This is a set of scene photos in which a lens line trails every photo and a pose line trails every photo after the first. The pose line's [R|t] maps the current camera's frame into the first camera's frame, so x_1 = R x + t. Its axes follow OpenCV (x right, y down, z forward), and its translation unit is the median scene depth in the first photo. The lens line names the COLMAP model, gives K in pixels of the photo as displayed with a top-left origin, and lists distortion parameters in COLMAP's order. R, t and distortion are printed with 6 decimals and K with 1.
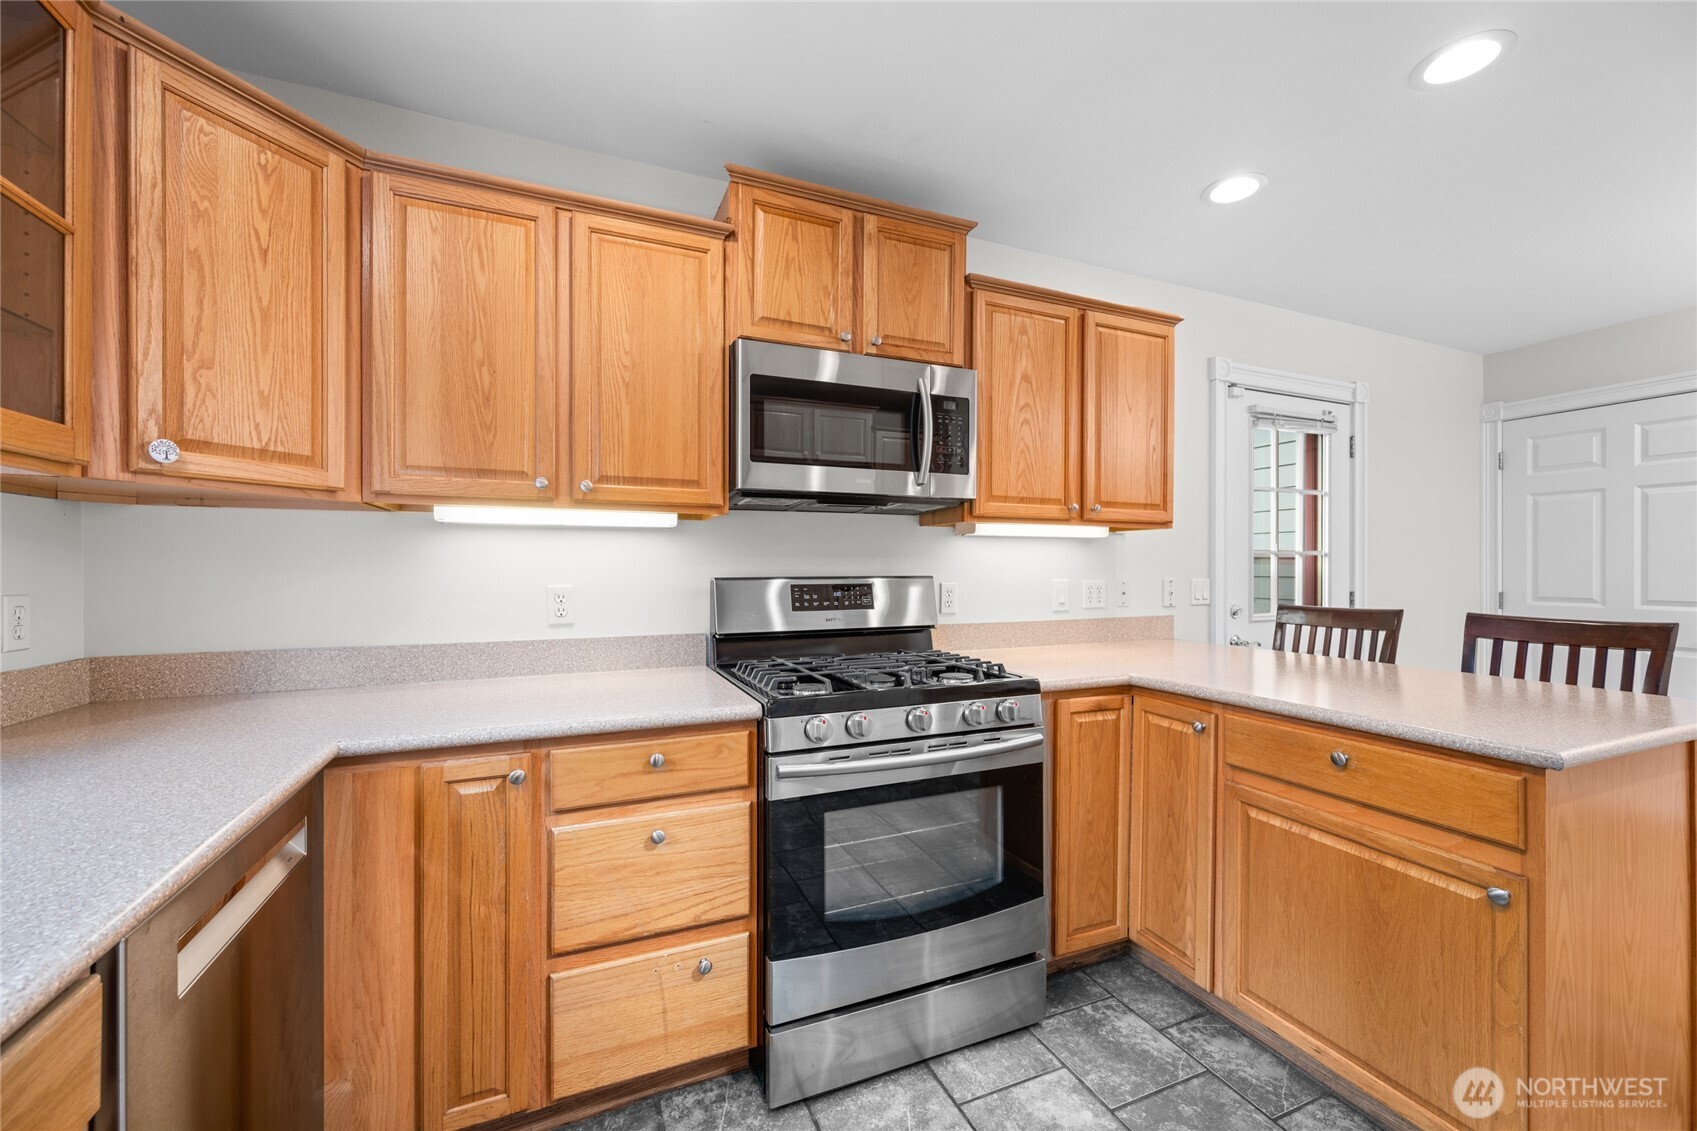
lens RADIAL K [[674.9, 0, 854.1], [0, 674.9, 564.5], [0, 0, 1]] dist [0.001156, 0.000214]
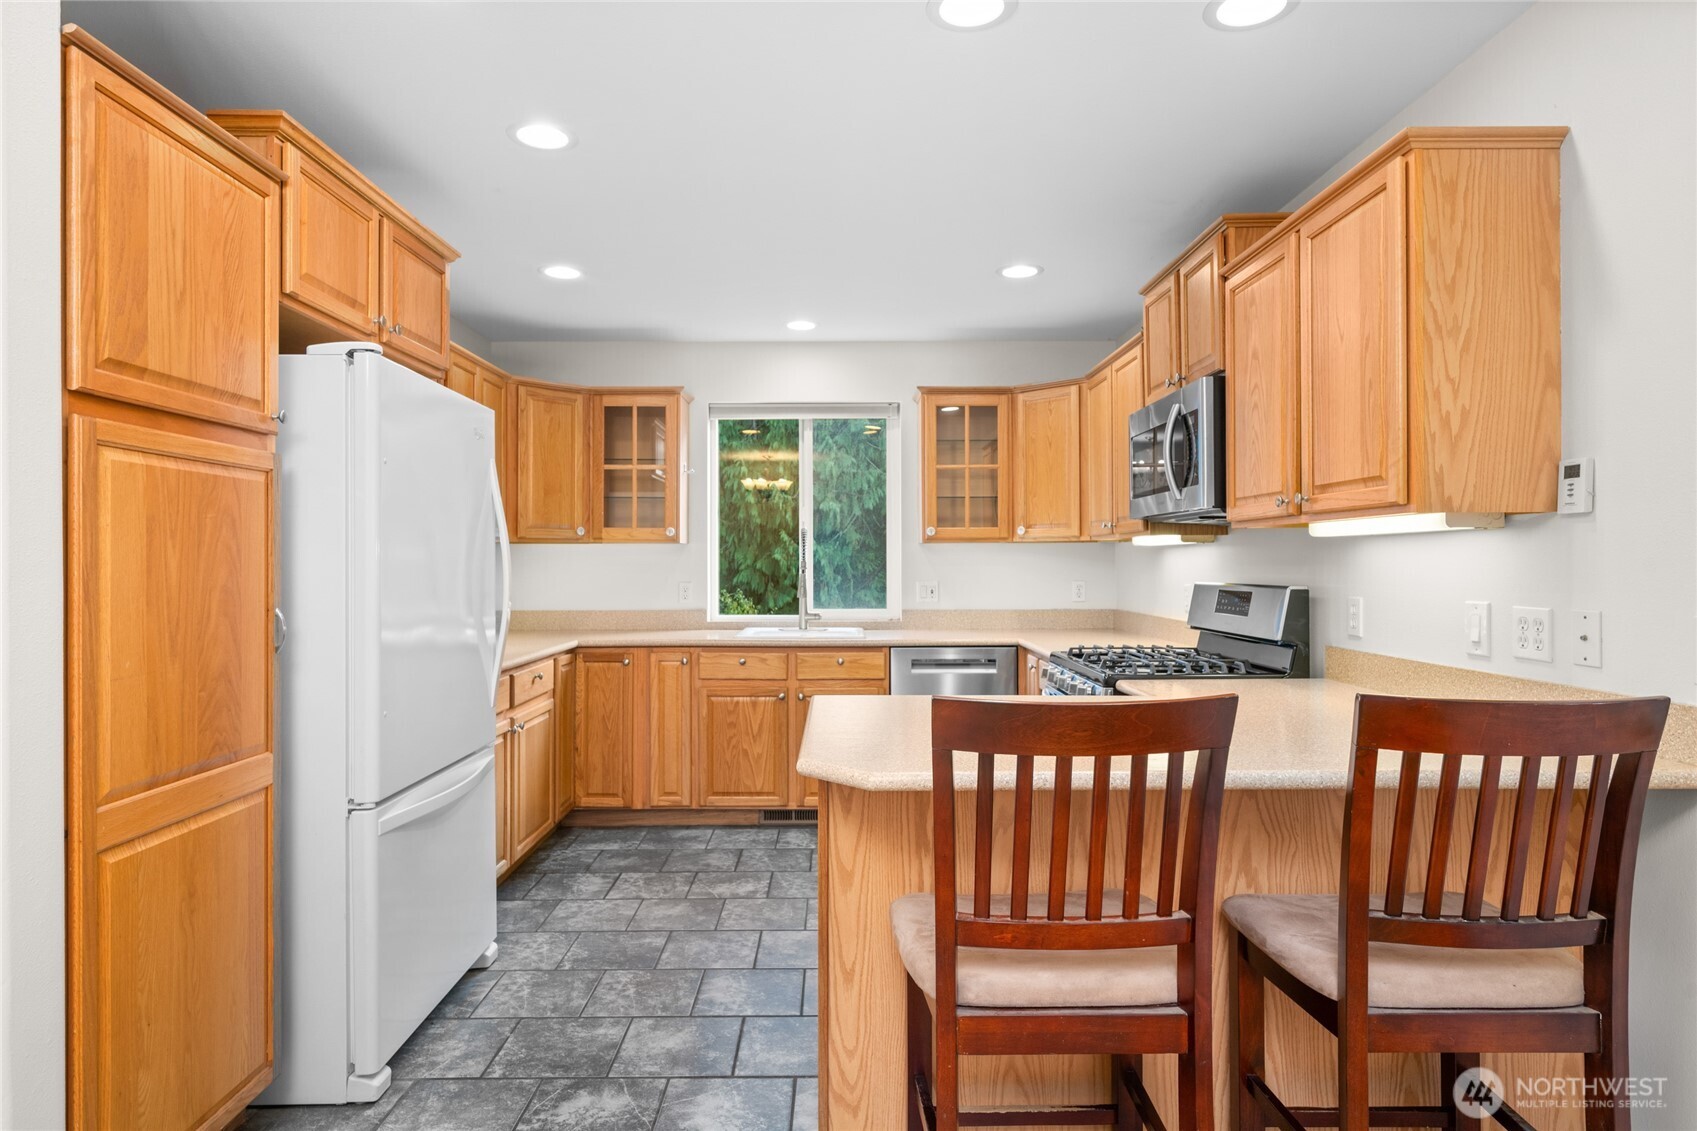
lens RADIAL K [[948.6, 0, 847.2], [0, 948.6, 564.1], [0, 0, 1]] dist [0.000301, -0.000162]
pose [[-0.388148, -0.000069, -0.921597, 1.753418], [0.000523, 1.000000, -0.000295, -0.014401], [0.921597, -0.000596, -0.388148, 1.124690]]
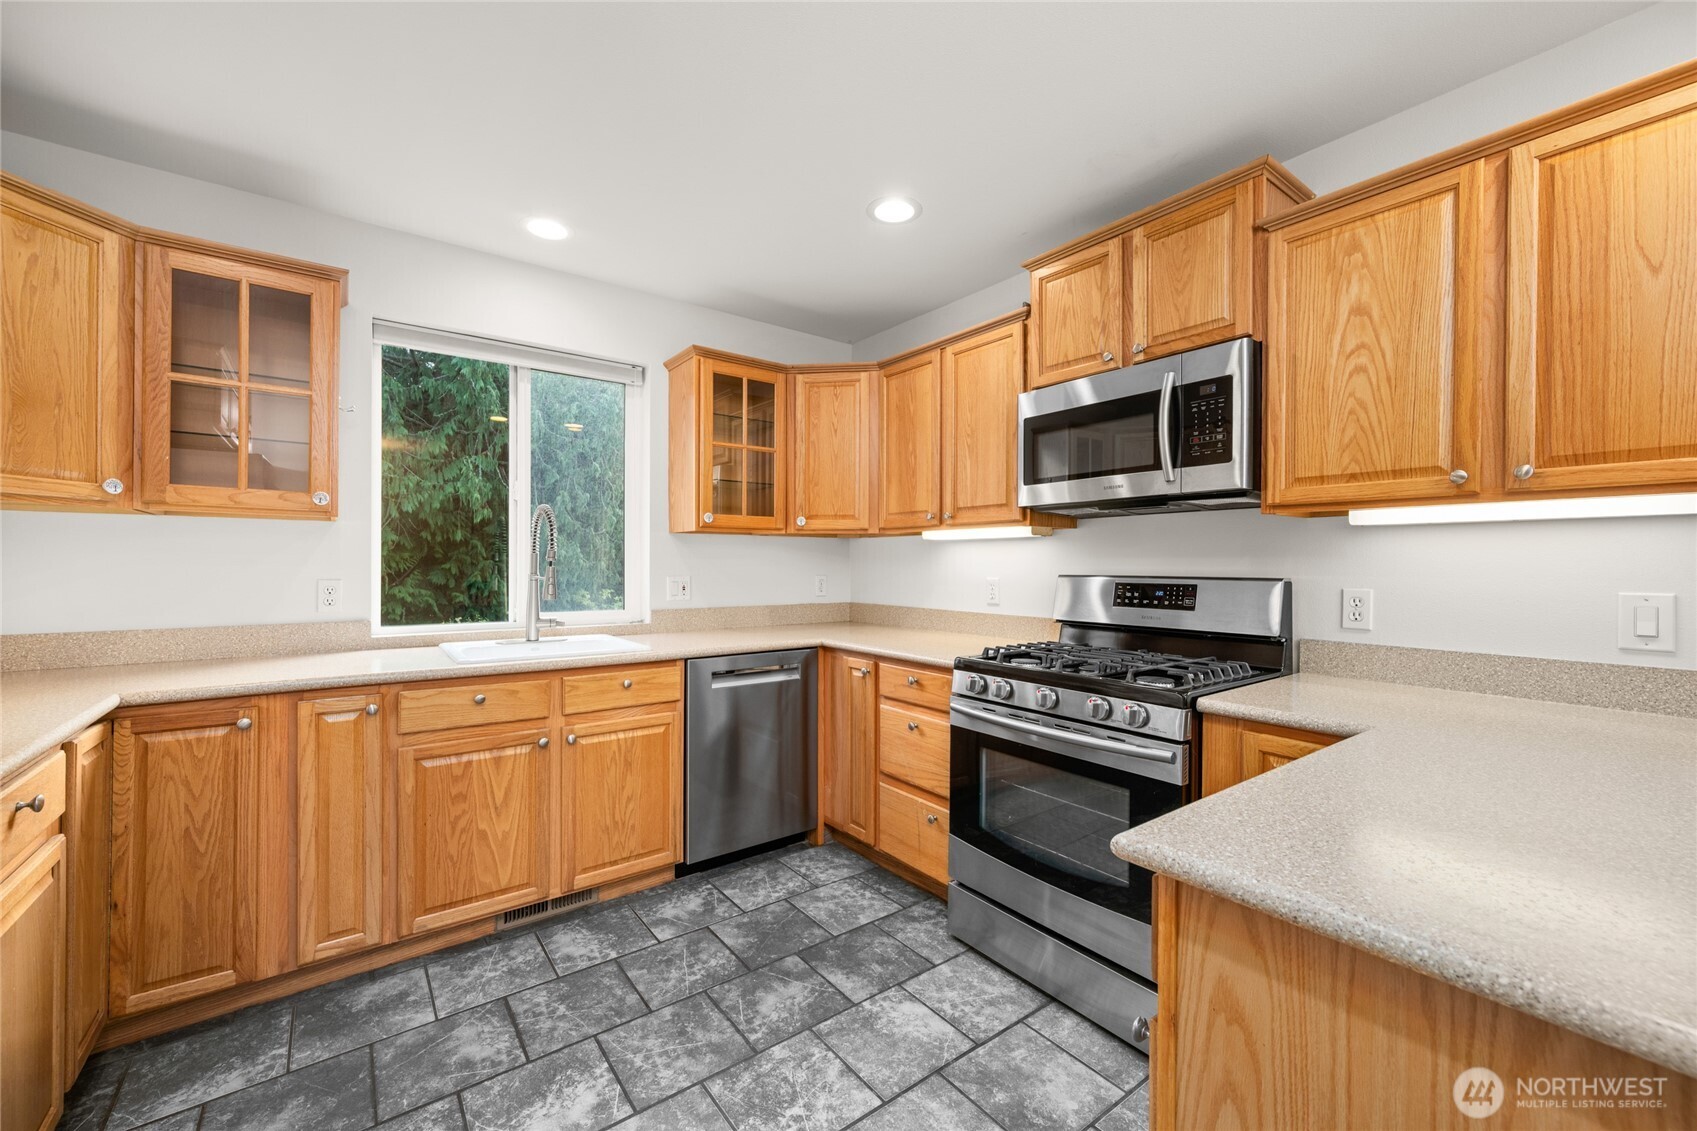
lens RADIAL K [[674.9, 0, 848.4], [0, 674.9, 568.2], [0, 0, 1]] dist [0.001156, 0.000214]
pose [[0.236663, 0.004060, -0.971583, 0.928632], [-0.004955, 0.999983, 0.002972, 0.005136], [0.971579, 0.004111, 0.236679, 0.321224]]
